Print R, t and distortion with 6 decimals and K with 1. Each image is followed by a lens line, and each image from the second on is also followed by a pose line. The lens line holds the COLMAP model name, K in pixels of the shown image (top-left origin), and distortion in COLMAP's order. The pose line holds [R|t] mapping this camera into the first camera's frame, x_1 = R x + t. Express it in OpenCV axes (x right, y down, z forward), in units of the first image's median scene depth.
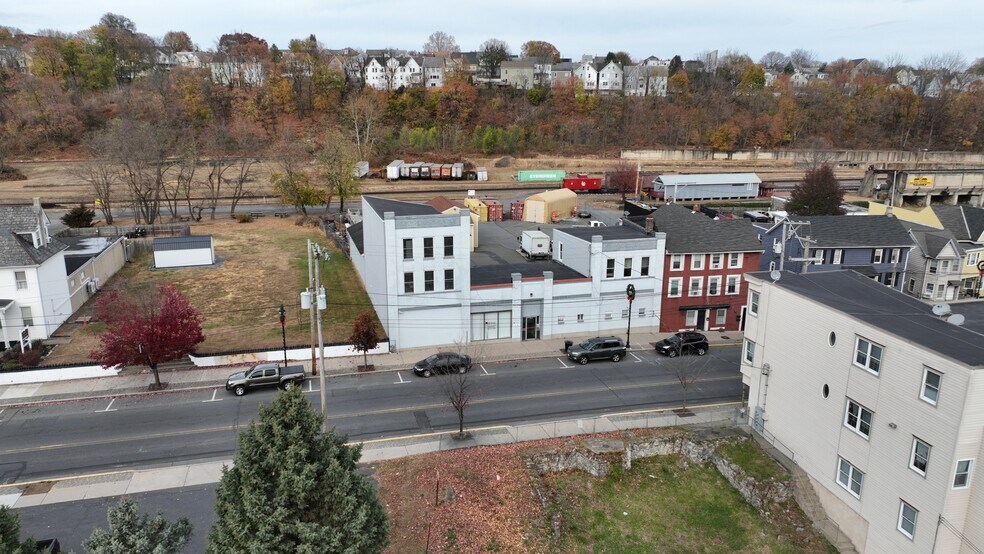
lens RADIAL K [[688.2, 0, 490.3], [0, 688.2, 275.4], [0, 0, 1]] dist [0.005396, 0.010044]
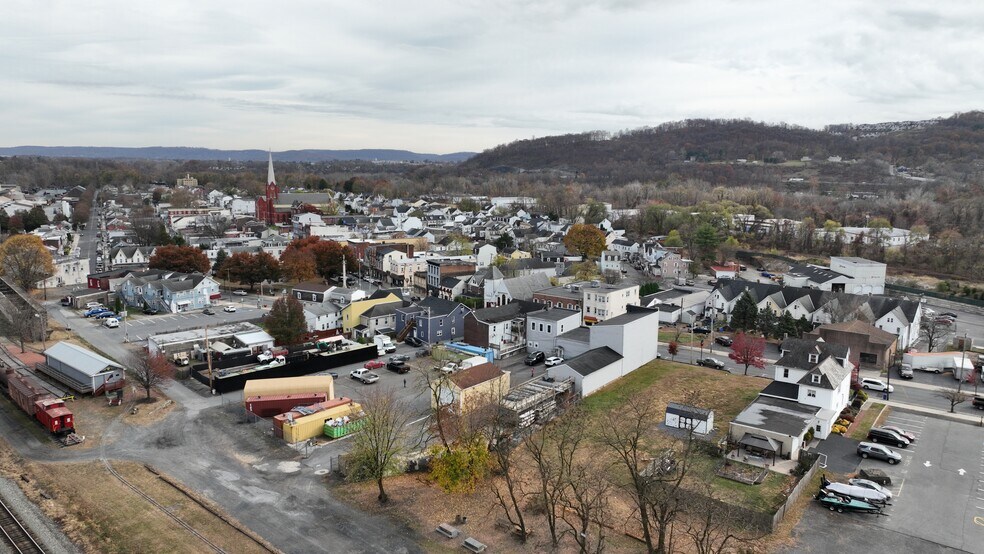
lens RADIAL K [[688.2, 0, 491.0], [0, 688.2, 278.3], [0, 0, 1]] dist [0.005396, 0.010044]
pose [[-0.601916, -0.137825, 0.786576, -1.530589], [0.184973, 0.934141, 0.305230, -0.937969], [-0.776841, 0.329218, -0.536780, 2.430313]]
